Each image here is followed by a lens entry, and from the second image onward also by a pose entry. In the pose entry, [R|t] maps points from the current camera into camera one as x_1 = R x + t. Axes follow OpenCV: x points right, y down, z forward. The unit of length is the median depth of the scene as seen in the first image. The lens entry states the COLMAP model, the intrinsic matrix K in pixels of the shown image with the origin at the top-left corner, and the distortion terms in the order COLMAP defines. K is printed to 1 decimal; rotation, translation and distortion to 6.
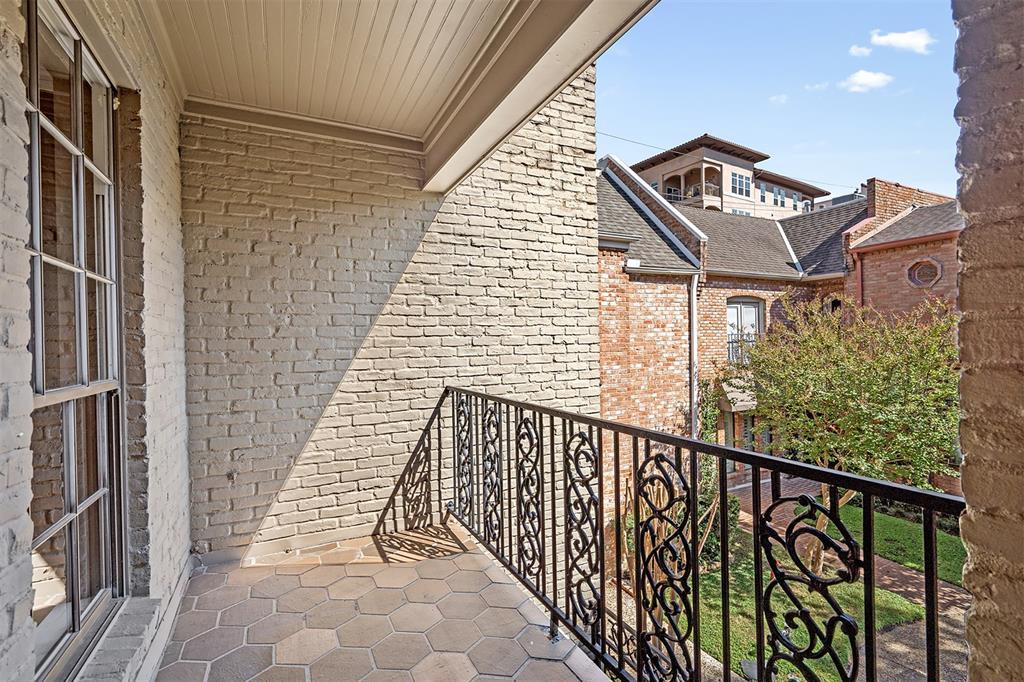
lens RADIAL K [[476.7, 0, 512.0], [0, 476.7, 341.0], [0, 0, 1]] dist [0.000574, 0.000069]
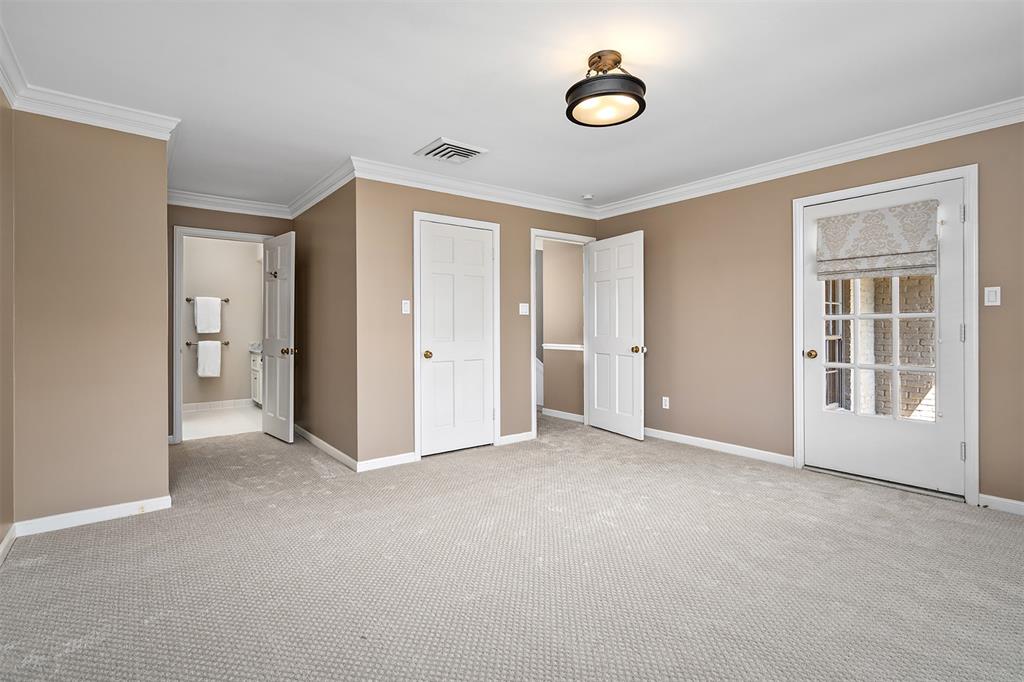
lens RADIAL K [[476.7, 0, 512.0], [0, 476.7, 341.0], [0, 0, 1]] dist [0.000574, 0.000069]
pose [[0.213470, 0.039224, -0.976162, 1.188878], [0.002469, 0.999169, 0.040688, -0.009309], [0.976946, -0.011095, 0.213196, -1.195010]]
